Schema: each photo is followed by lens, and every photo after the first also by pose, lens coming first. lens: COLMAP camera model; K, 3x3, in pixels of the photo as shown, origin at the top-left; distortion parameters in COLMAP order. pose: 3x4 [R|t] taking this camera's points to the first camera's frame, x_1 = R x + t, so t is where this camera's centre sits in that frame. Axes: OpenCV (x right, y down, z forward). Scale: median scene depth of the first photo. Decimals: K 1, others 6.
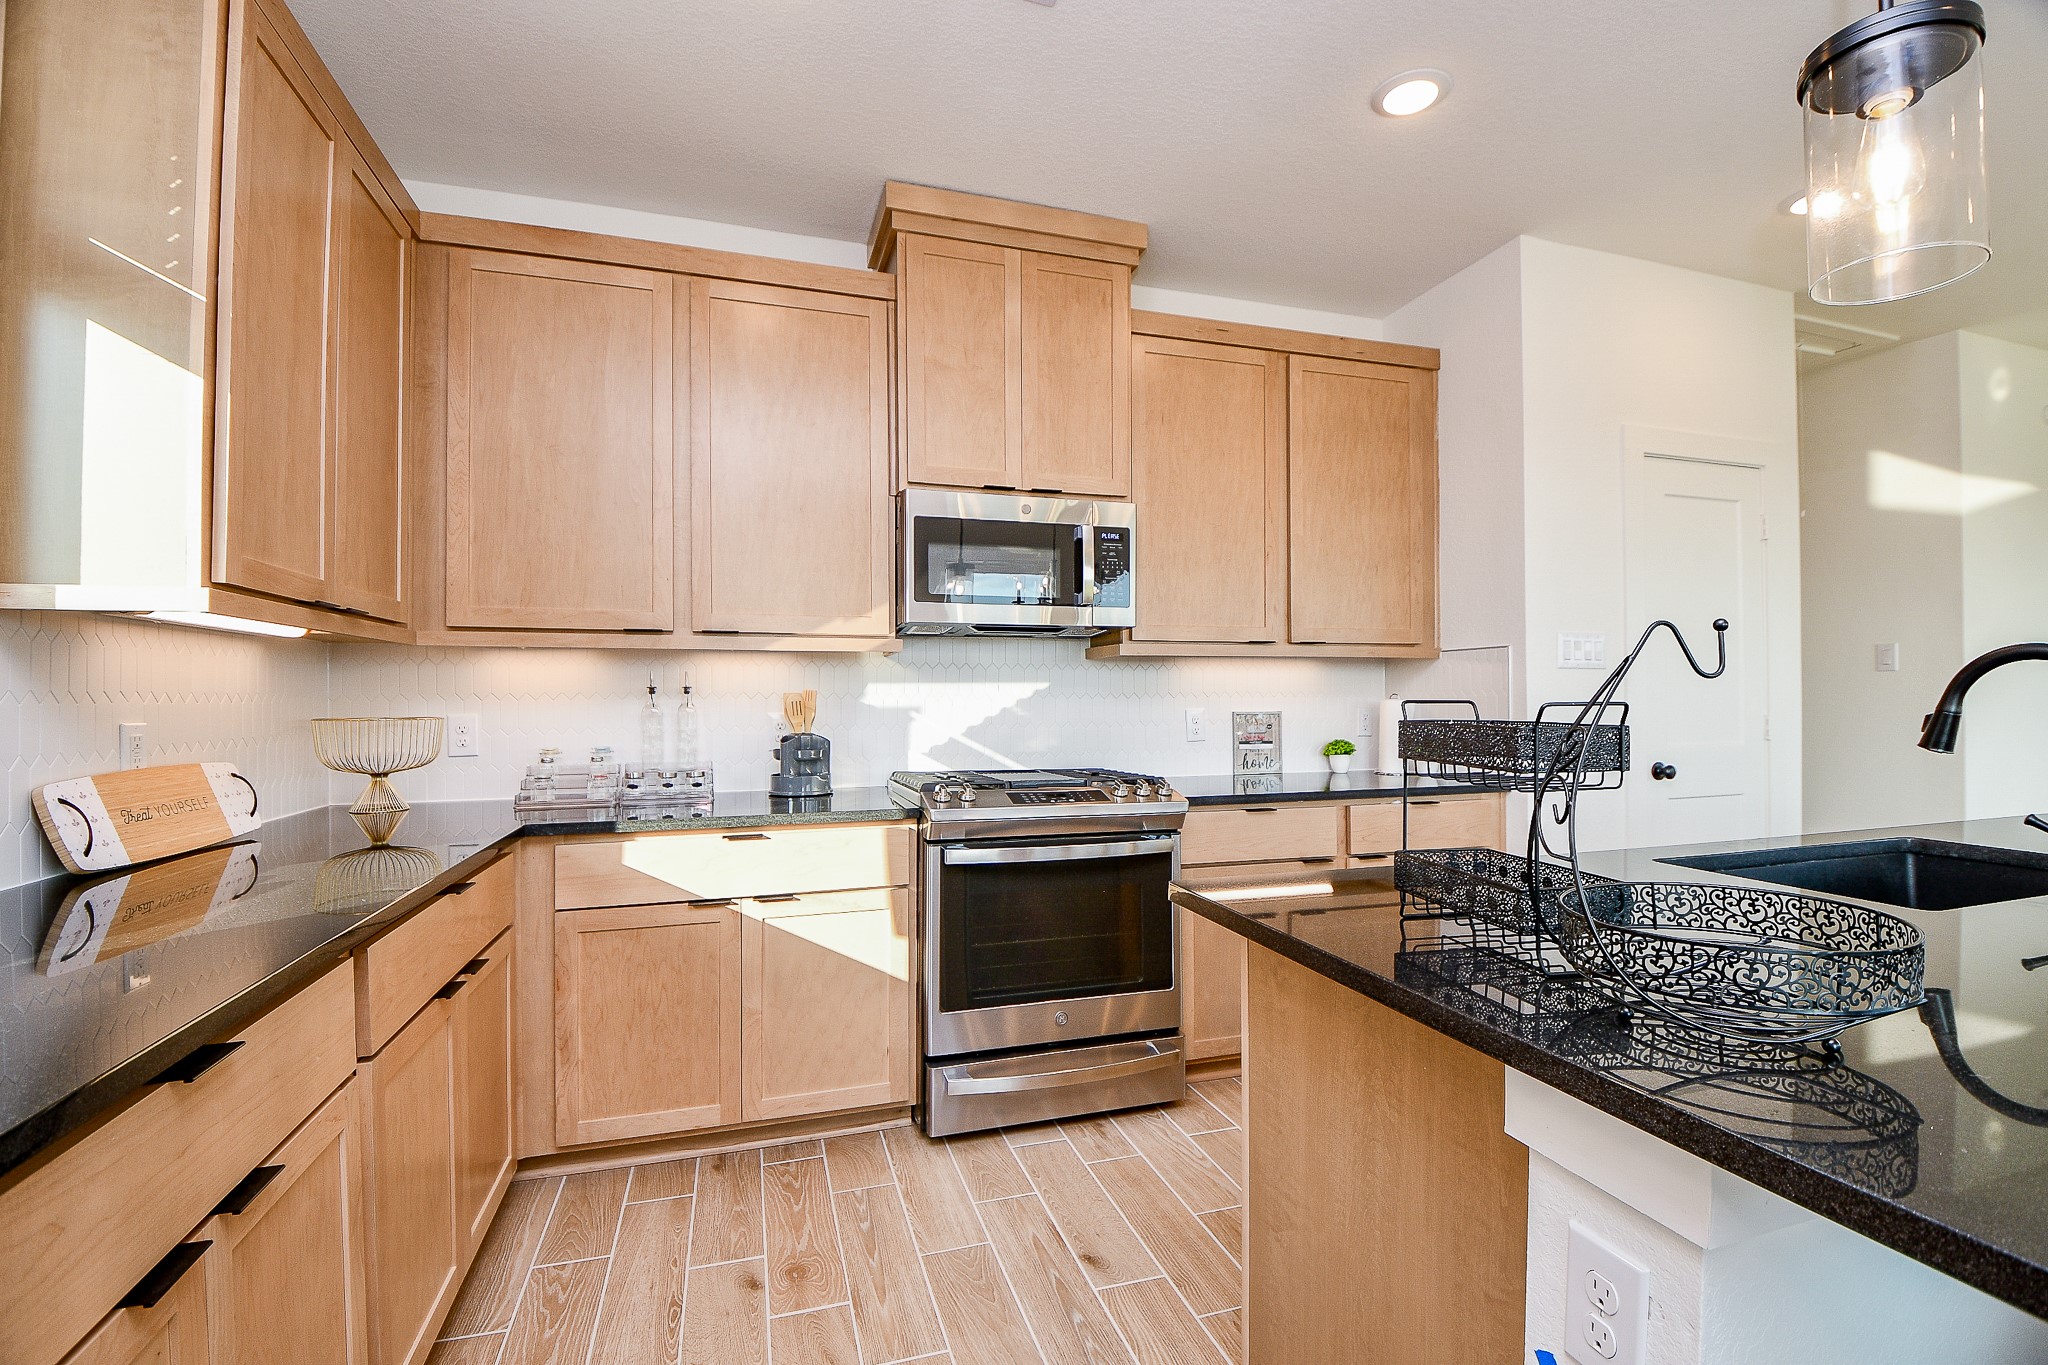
lens RADIAL K [[905.2, 0, 1029.3], [0, 905.2, 692.6], [0, 0, 1]] dist [0.022066, -0.020725]
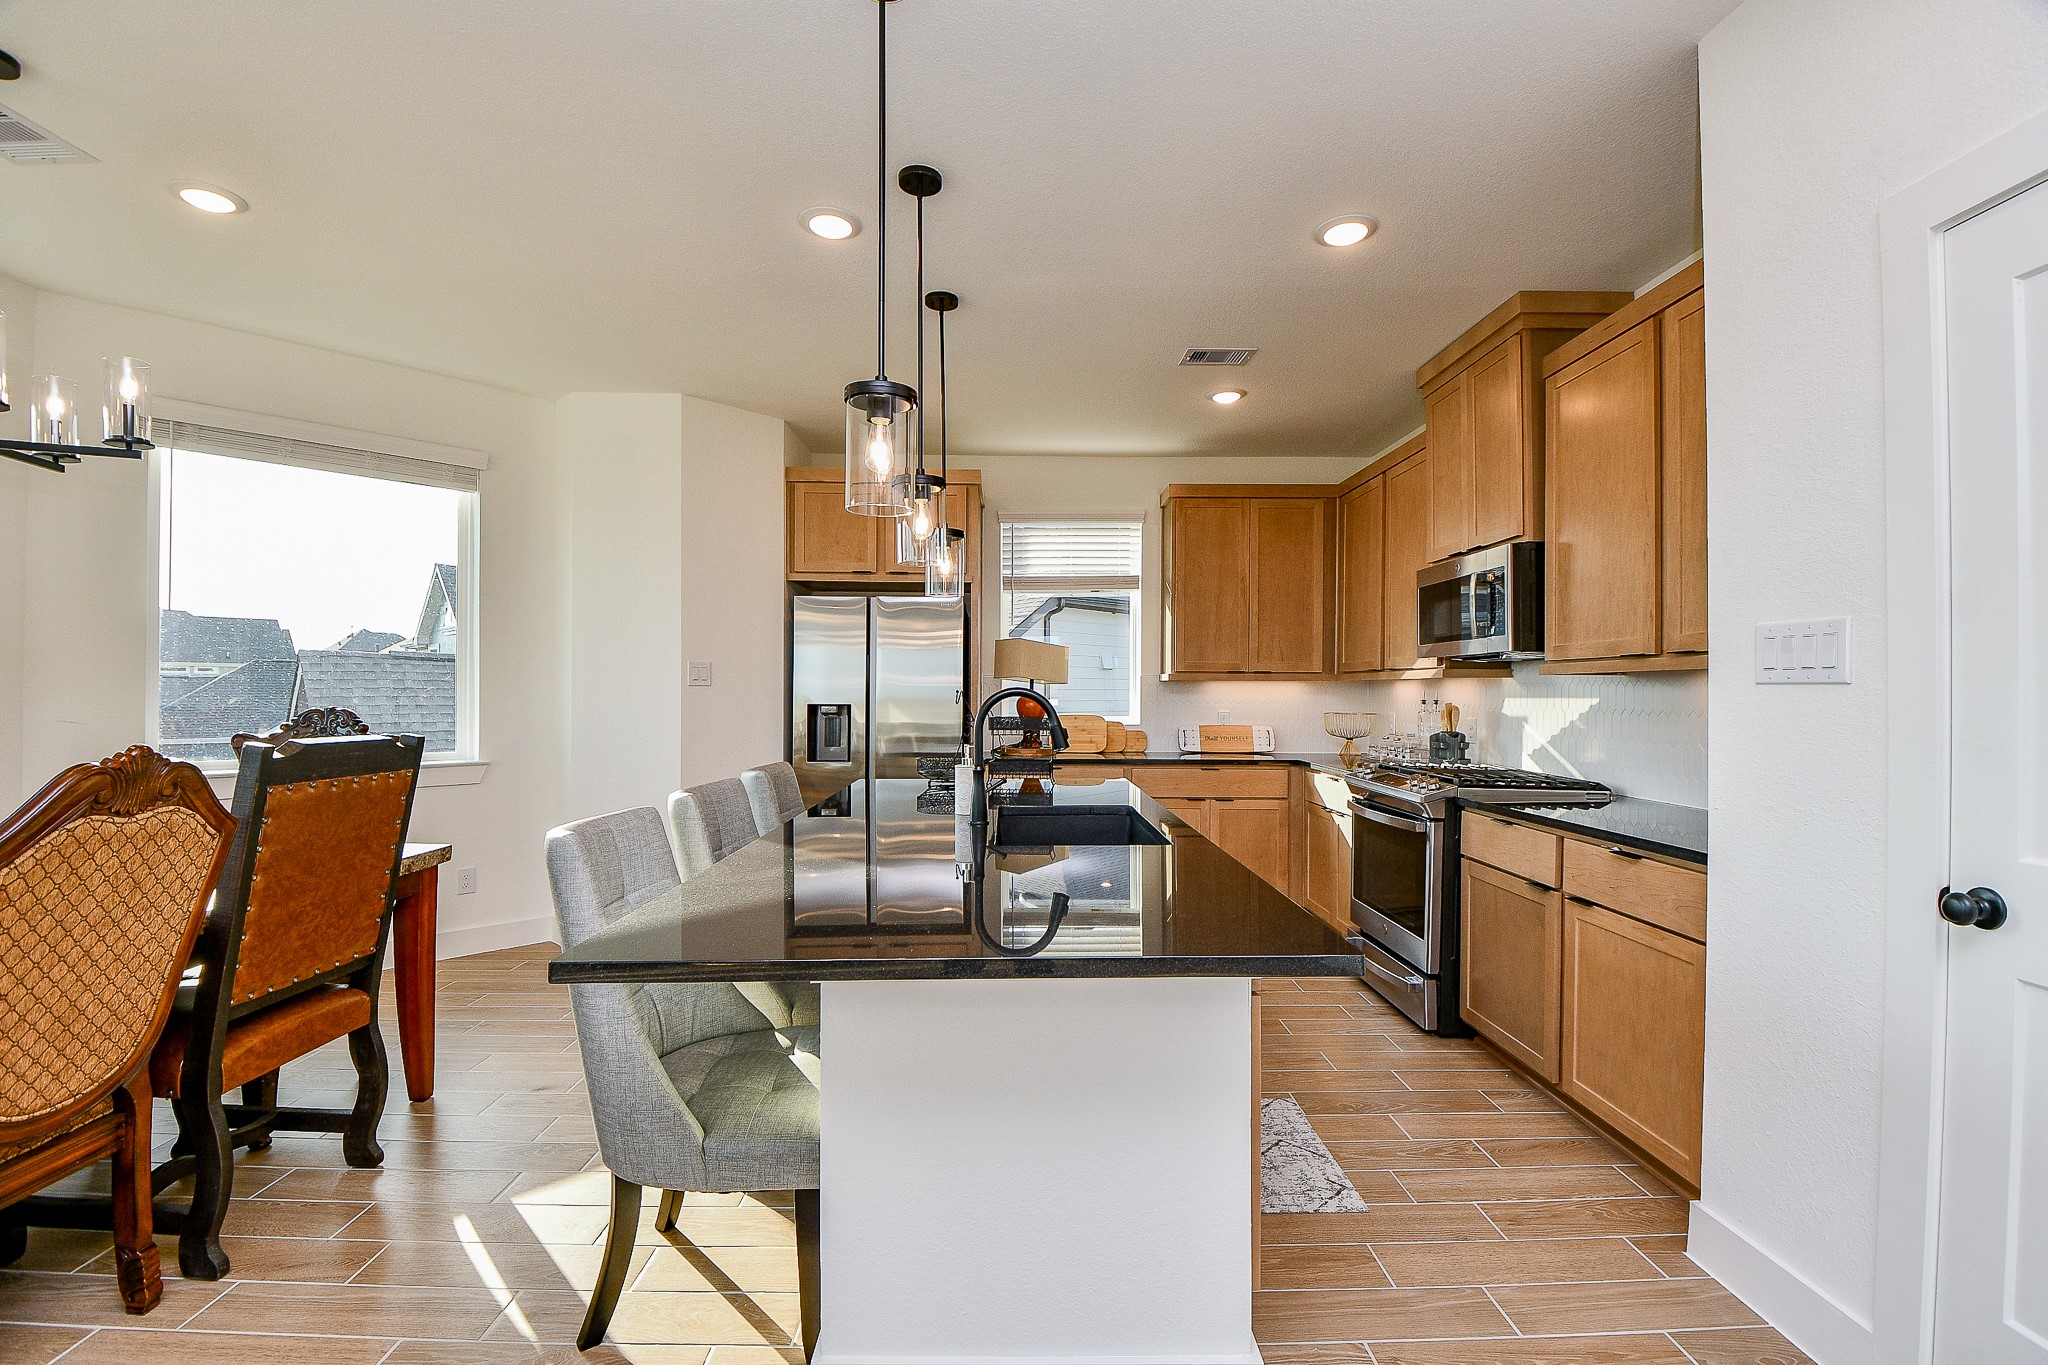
lens RADIAL K [[905.2, 0, 1029.3], [0, 905.2, 692.6], [0, 0, 1]] dist [0.022066, -0.020725]
pose [[-0.286476, -0.000054, -0.958088, 1.298145], [-0.001174, 0.999999, 0.000295, -0.018470], [0.958087, 0.001209, -0.286475, 0.704794]]
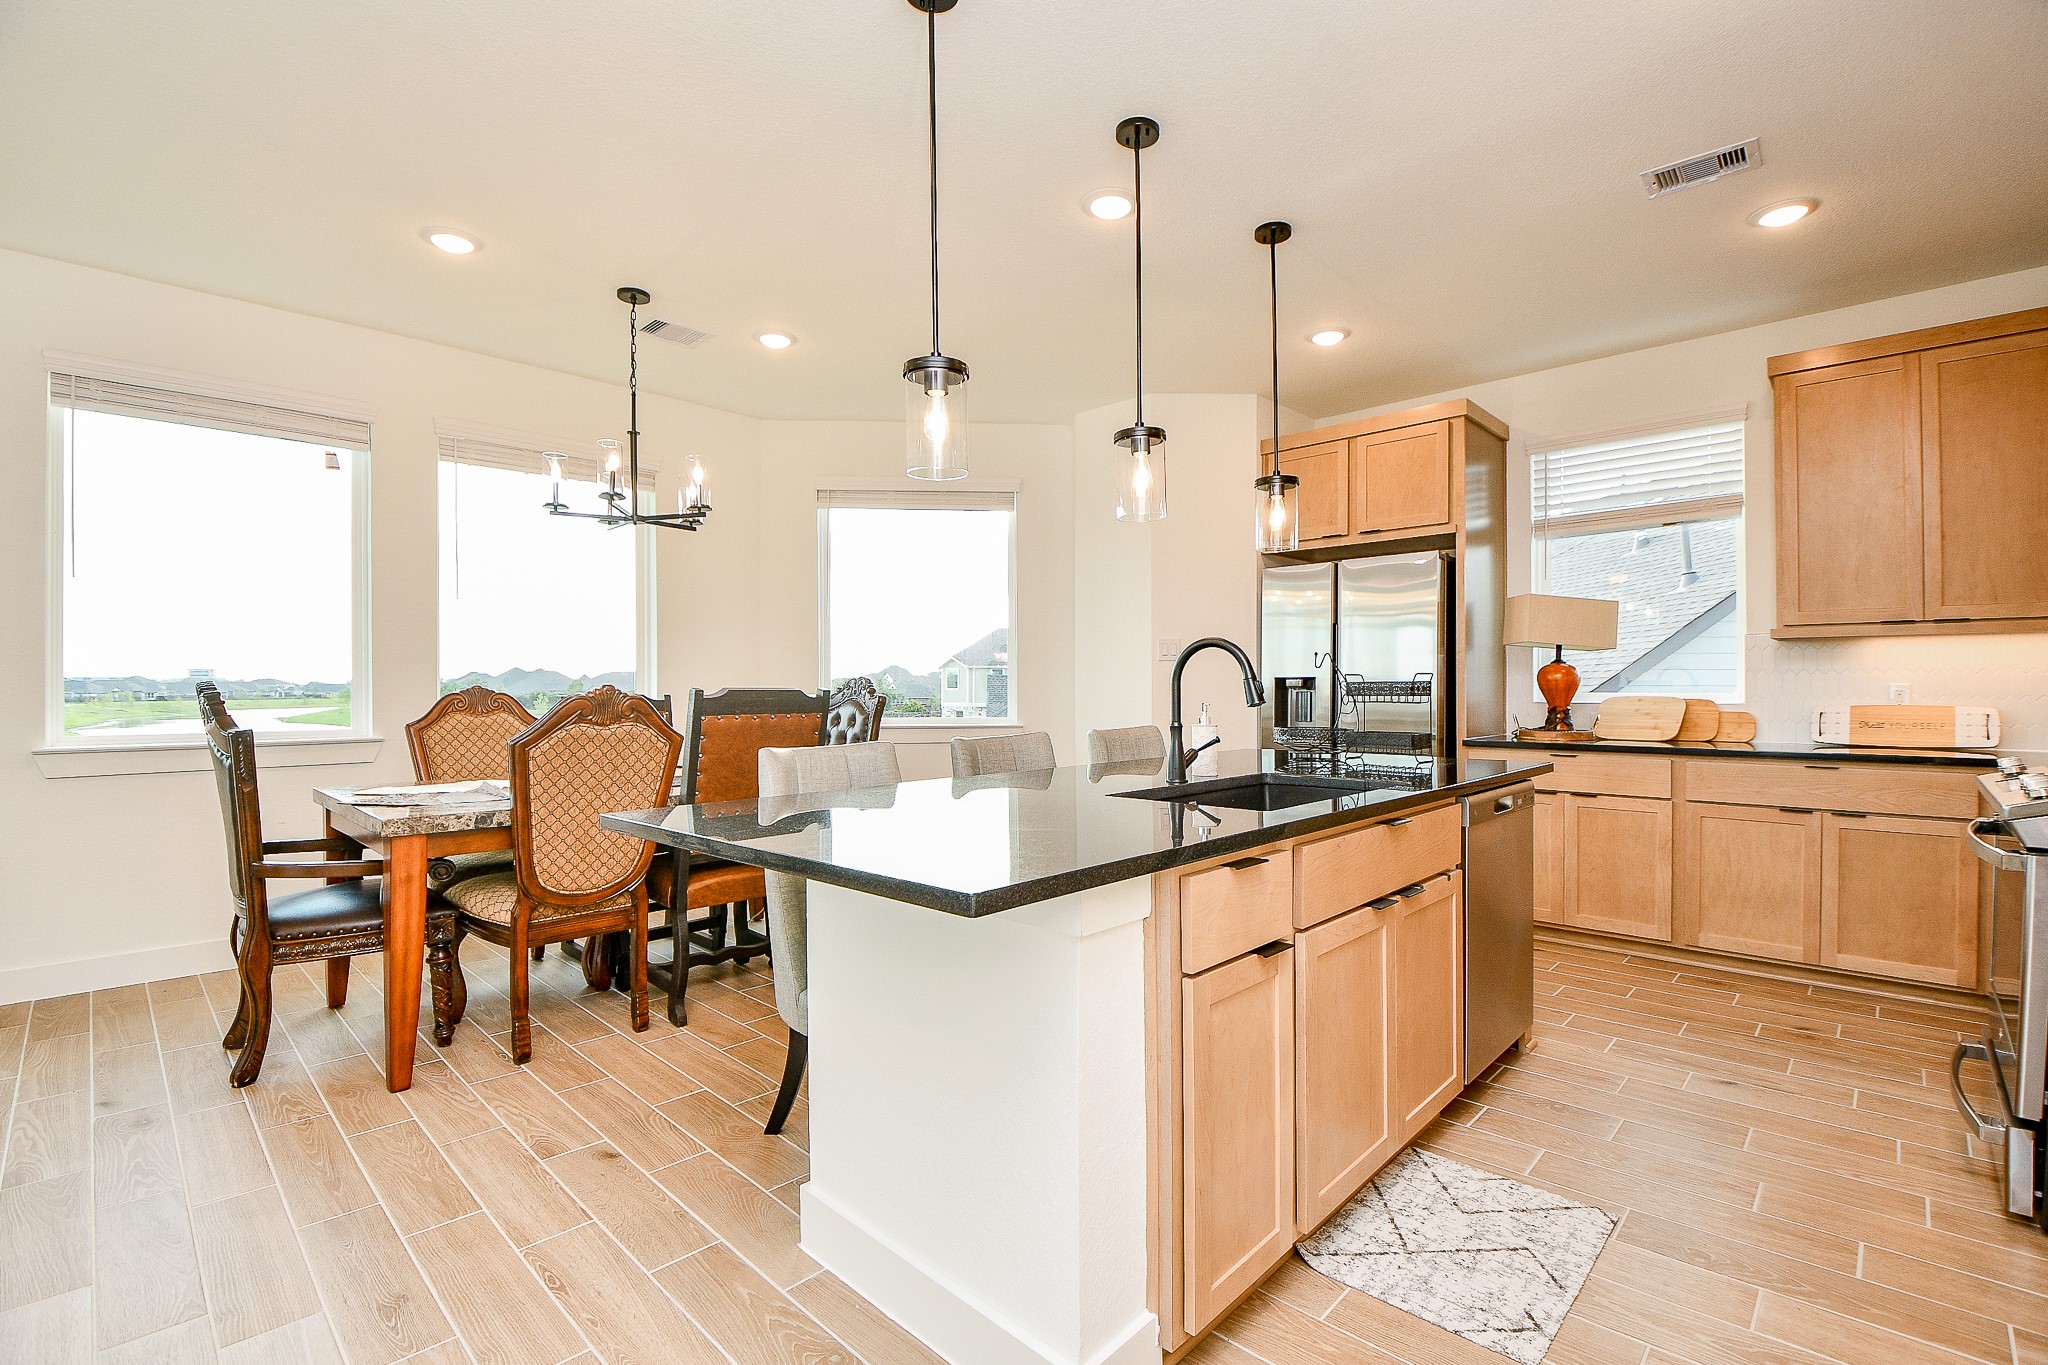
lens RADIAL K [[917.3, 0, 1034.5], [0, 917.3, 687.9], [0, 0, 1]] dist [0.017600, -0.031742]
pose [[-0.875688, 0.004469, -0.482856, 1.012355], [0.005295, 0.999986, -0.000347, 0.018527], [0.482848, -0.002861, -0.875700, 1.054922]]
